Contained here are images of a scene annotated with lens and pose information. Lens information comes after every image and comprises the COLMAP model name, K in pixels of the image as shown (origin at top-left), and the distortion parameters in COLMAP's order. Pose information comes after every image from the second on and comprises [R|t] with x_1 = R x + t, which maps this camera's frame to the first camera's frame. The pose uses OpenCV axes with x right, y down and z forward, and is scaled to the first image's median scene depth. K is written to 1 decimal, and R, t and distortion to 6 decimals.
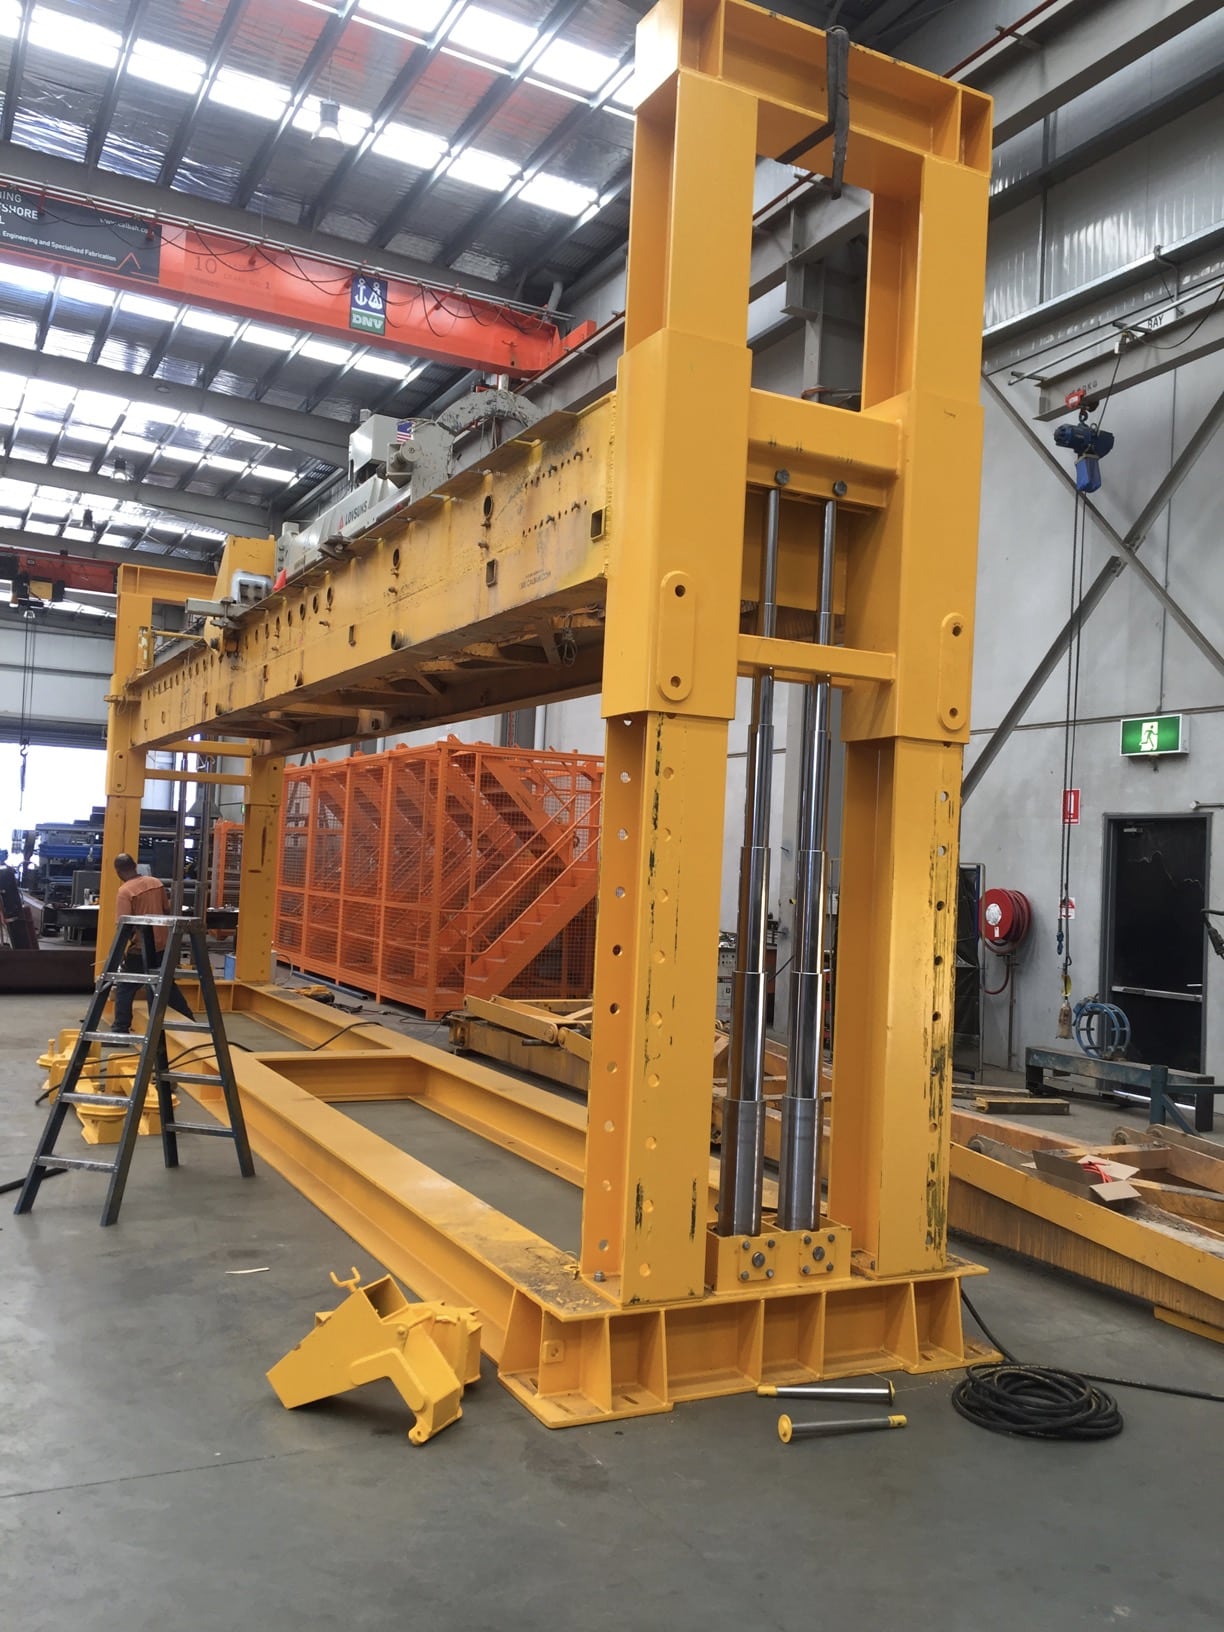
lens RADIAL K [[1417.8, 0, 612.0], [0, 1417.8, 816.0], [0, 0, 1]] dist [0.044563, -0.004045]
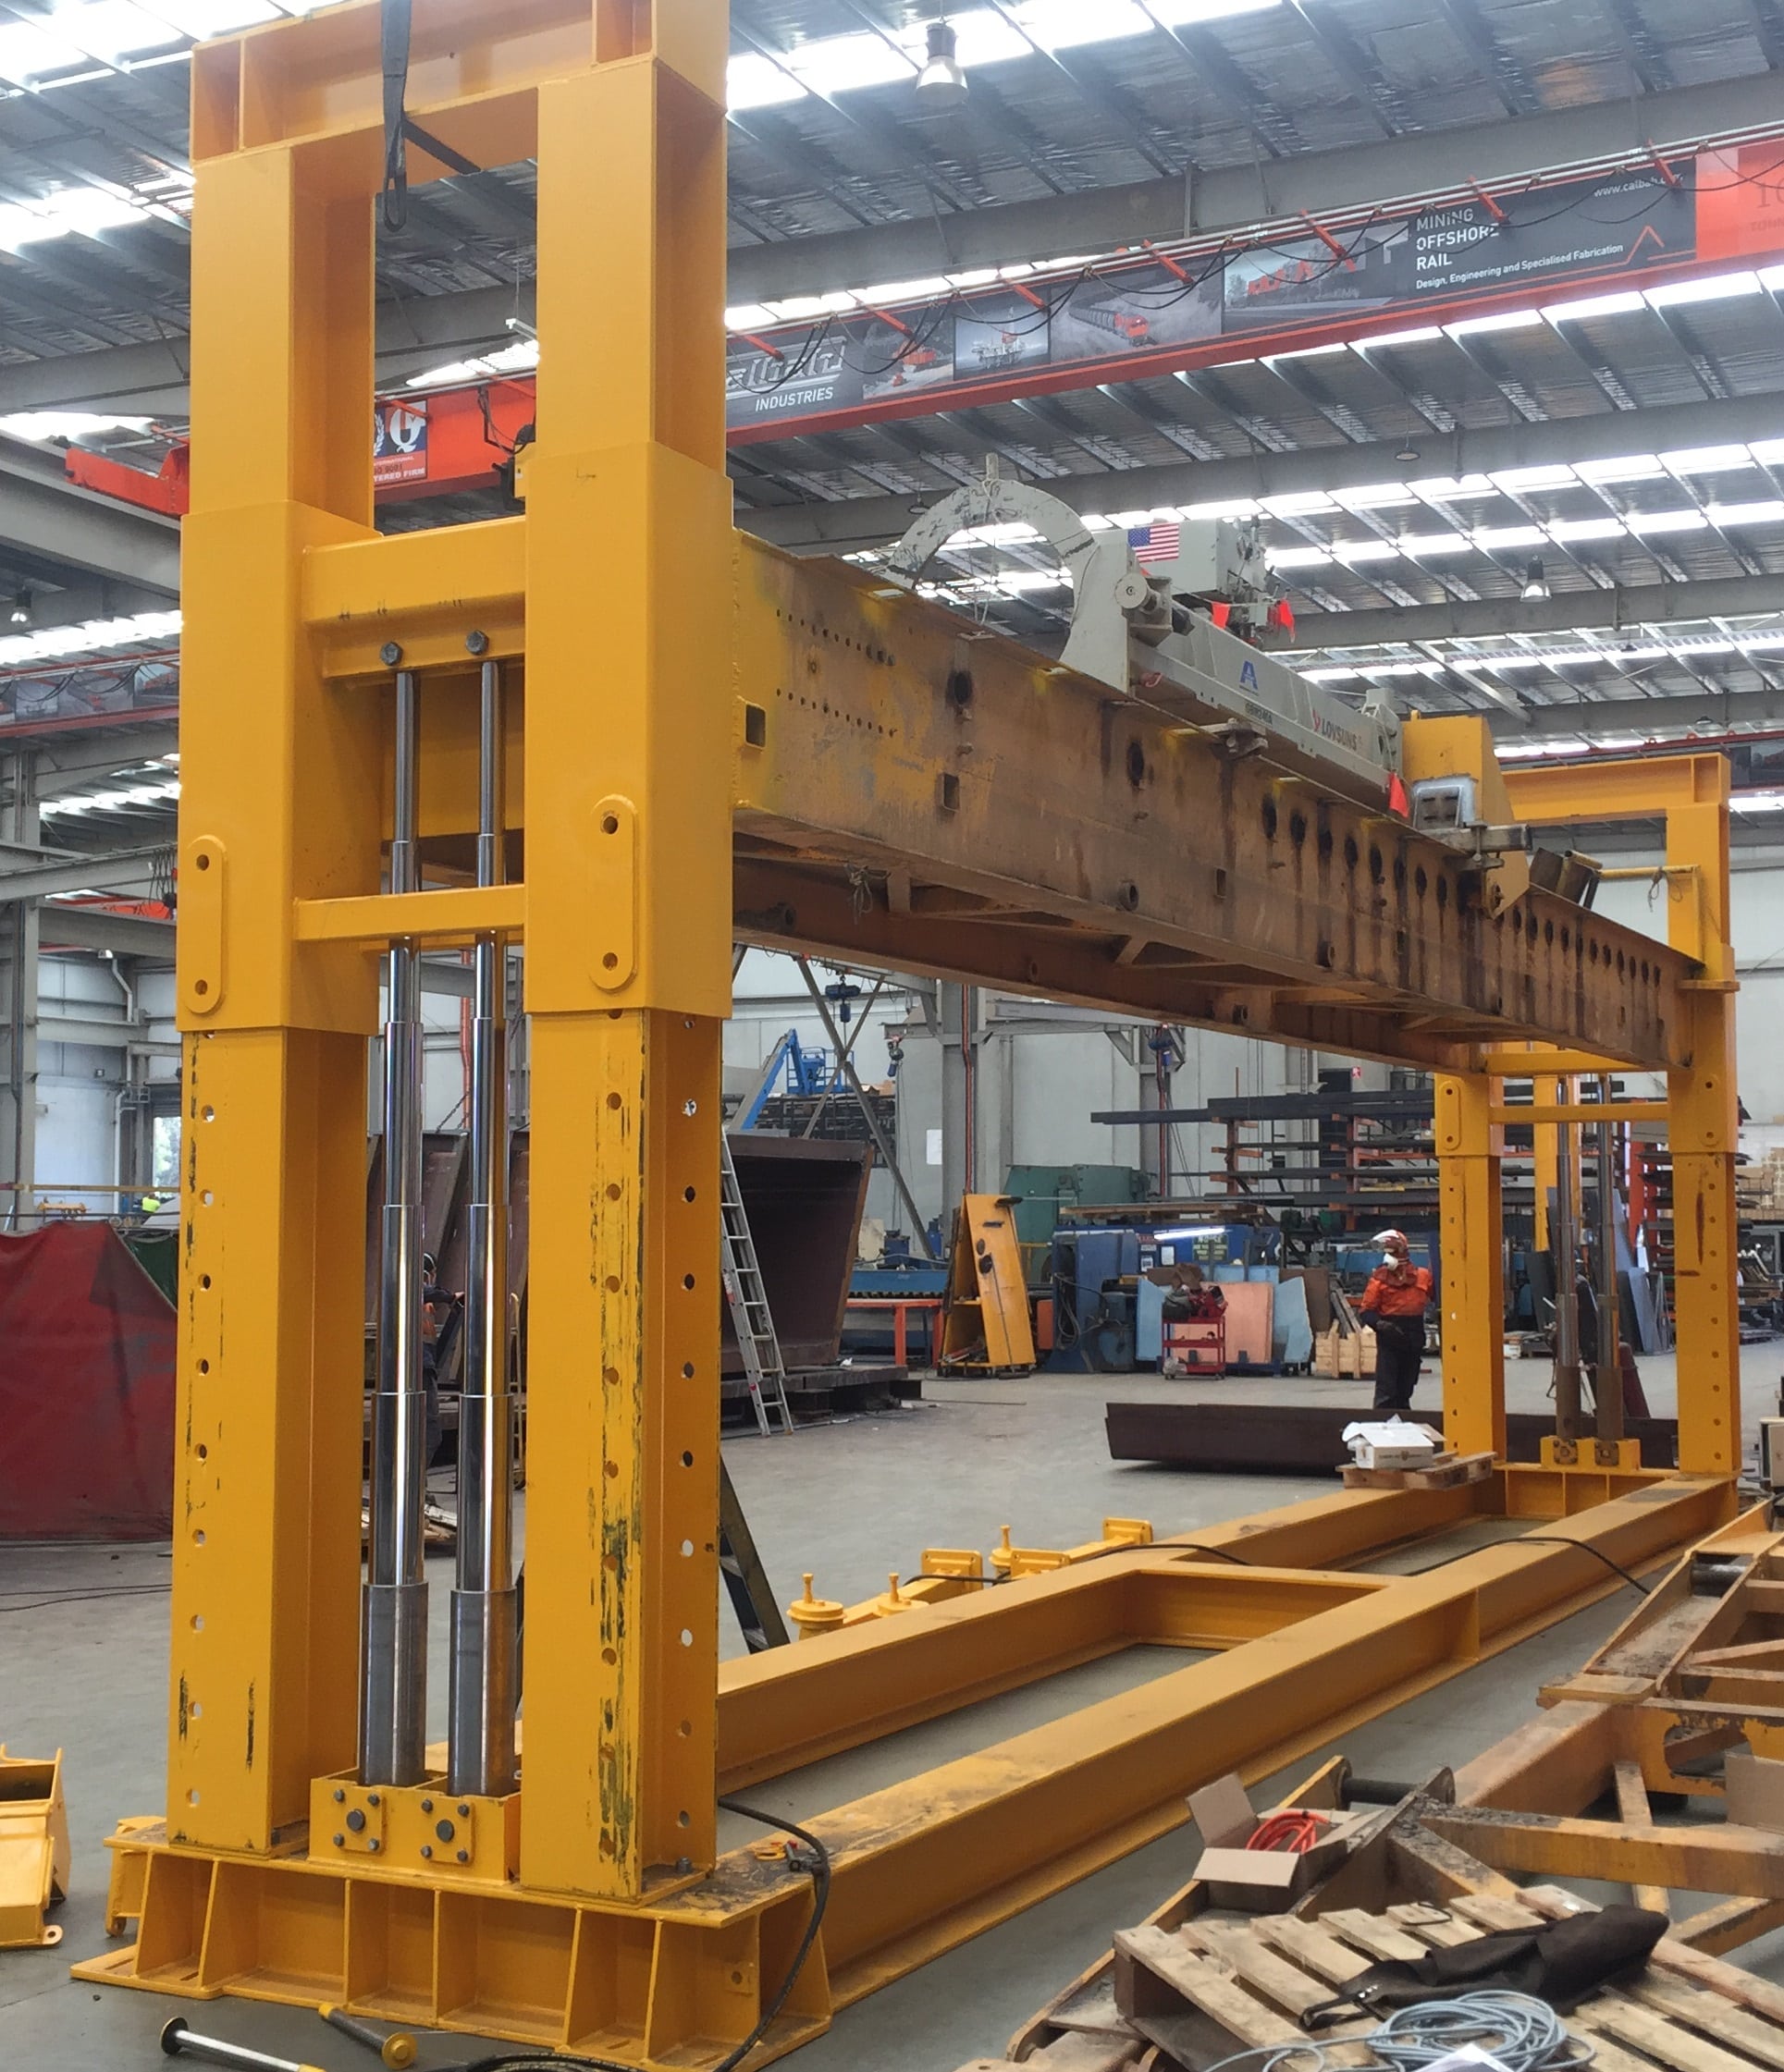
lens RADIAL K [[2583.8, 0, 891.1], [0, 2583.8, 1076.7], [0, 0, 1]] dist [0.027628, -0.002453]
pose [[0.580006, -0.098212, -0.808670, 1.204287], [0.062367, 0.995146, -0.076128, 0.067573], [0.812222, -0.006280, 0.583315, 0.467684]]
